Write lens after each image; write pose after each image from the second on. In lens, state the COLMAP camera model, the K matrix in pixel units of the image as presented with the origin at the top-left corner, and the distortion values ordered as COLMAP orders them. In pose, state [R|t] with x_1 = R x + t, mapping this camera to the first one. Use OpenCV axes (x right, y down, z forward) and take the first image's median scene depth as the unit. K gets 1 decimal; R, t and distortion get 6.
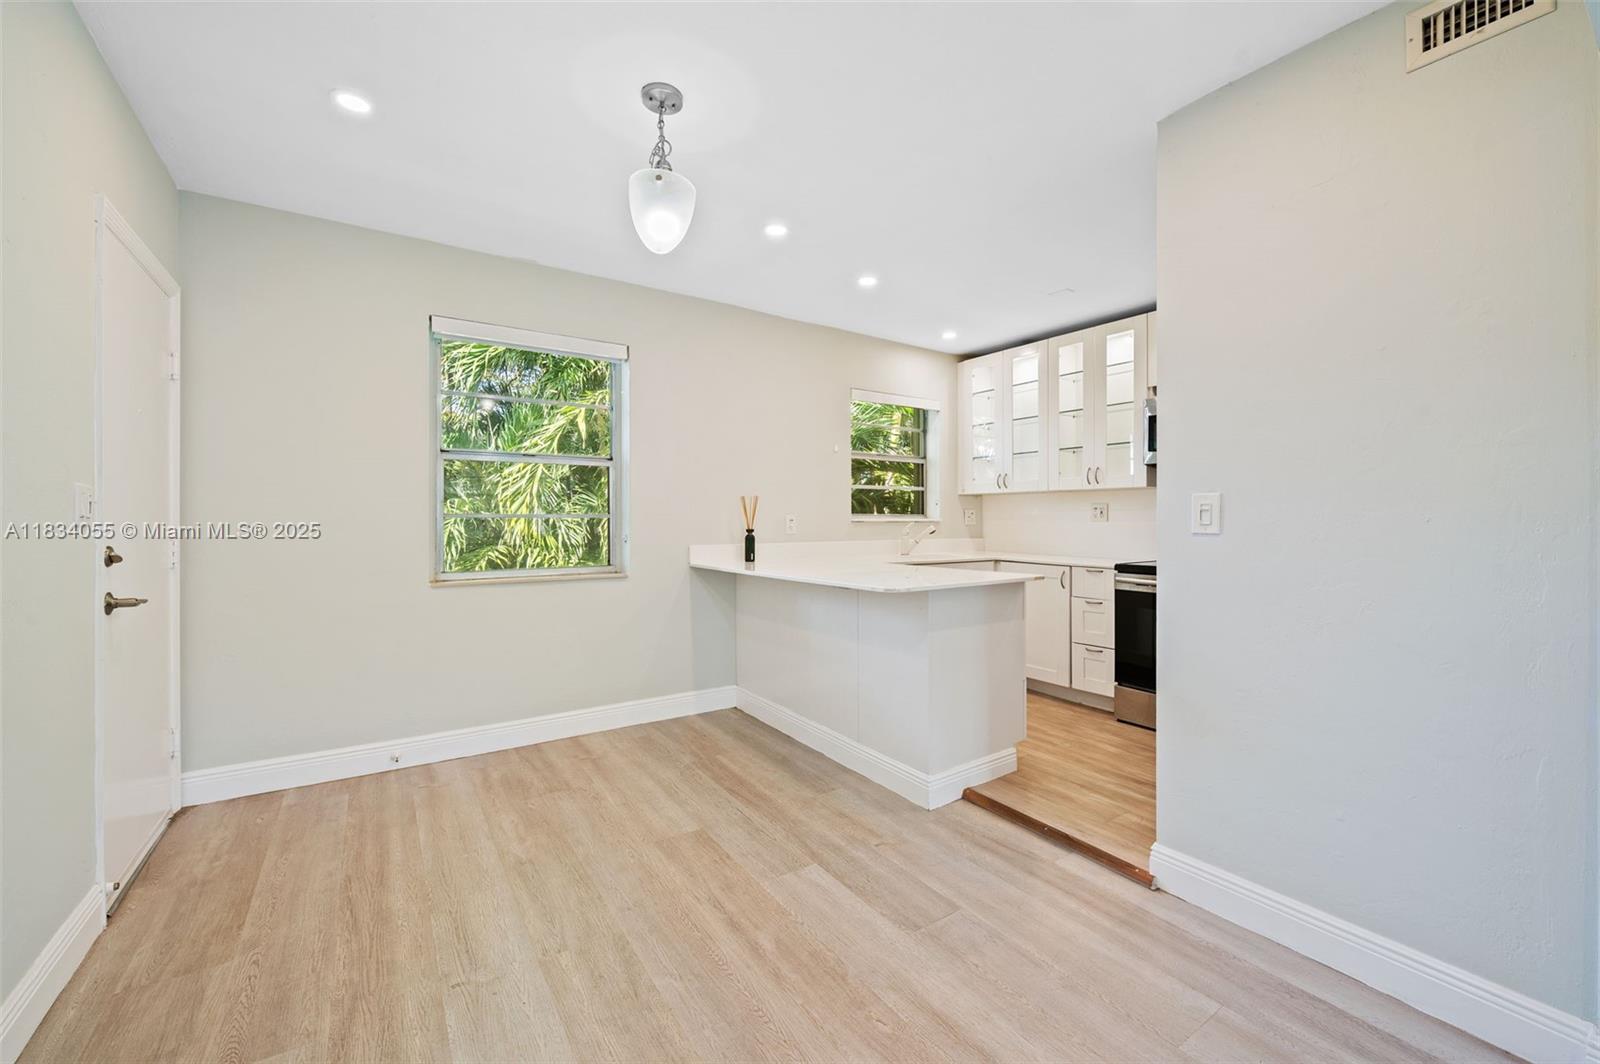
lens RADIAL K [[648.9, 0, 801.9], [0, 648.9, 521.2], [0, 0, 1]] dist [-0.006658, -0.000906]
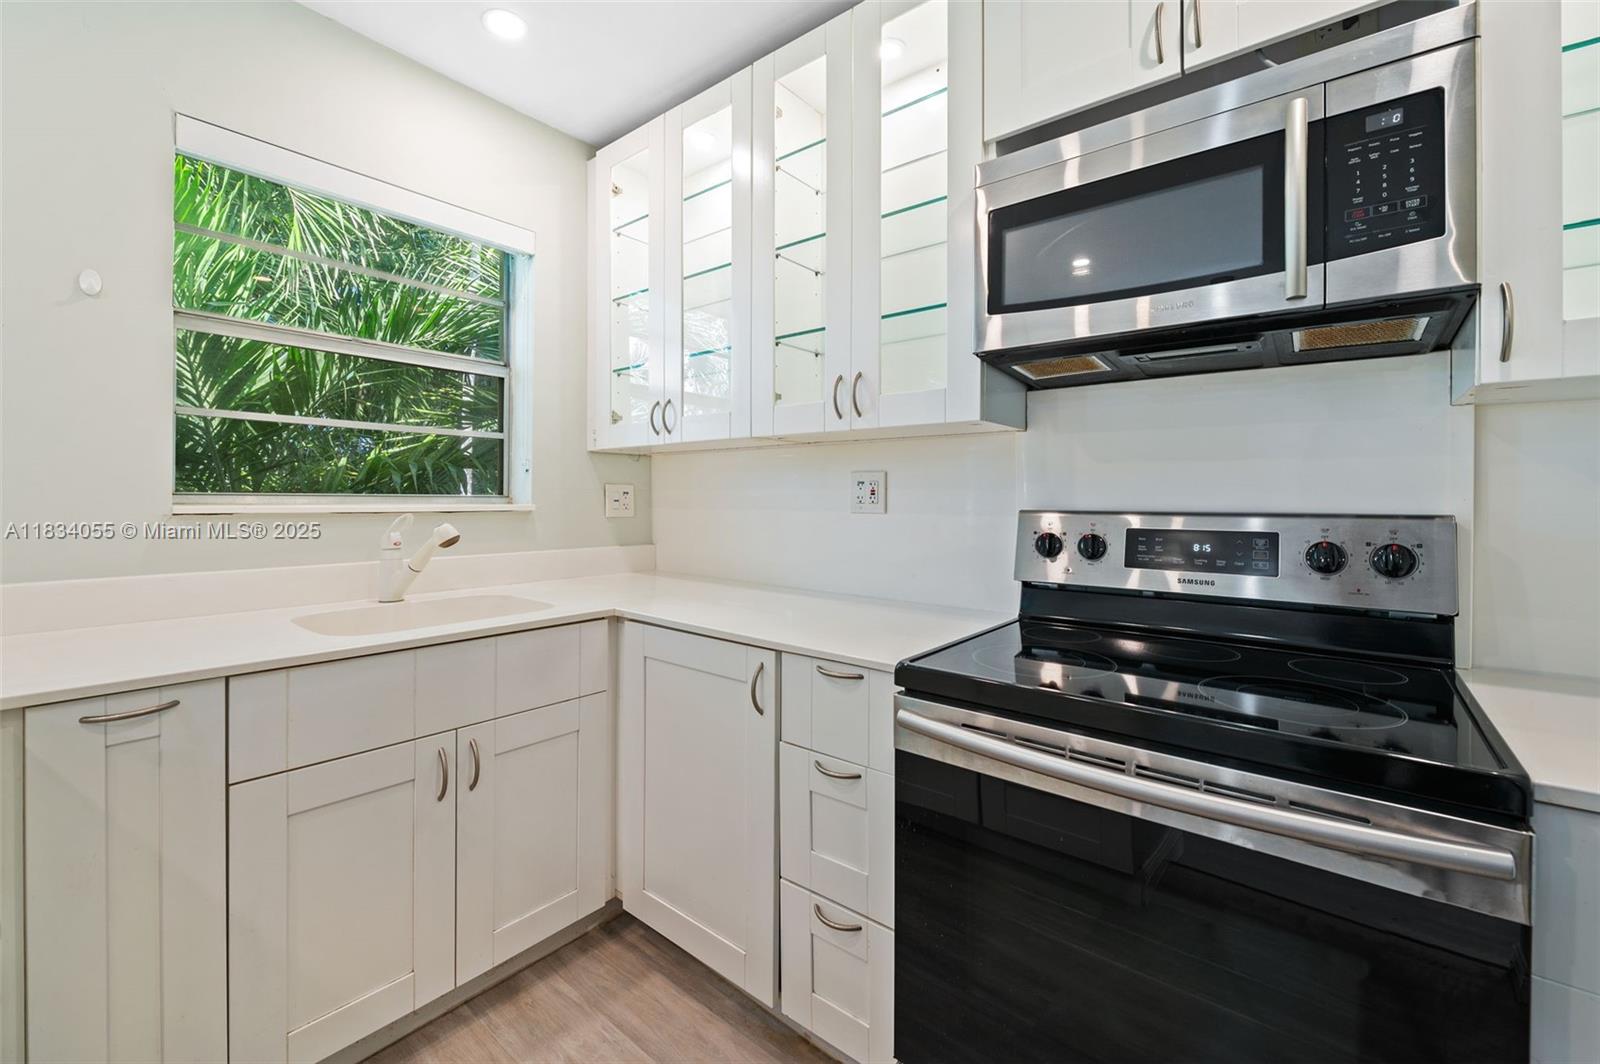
lens RADIAL K [[648.9, 0, 816.6], [0, 648.9, 499.8], [0, 0, 1]] dist [-0.006658, -0.000906]
pose [[0.951919, 0.004142, 0.306322, 0.340463], [-0.003583, 0.999991, -0.002388, -0.008585], [-0.306329, 0.001176, 0.951925, 0.693743]]
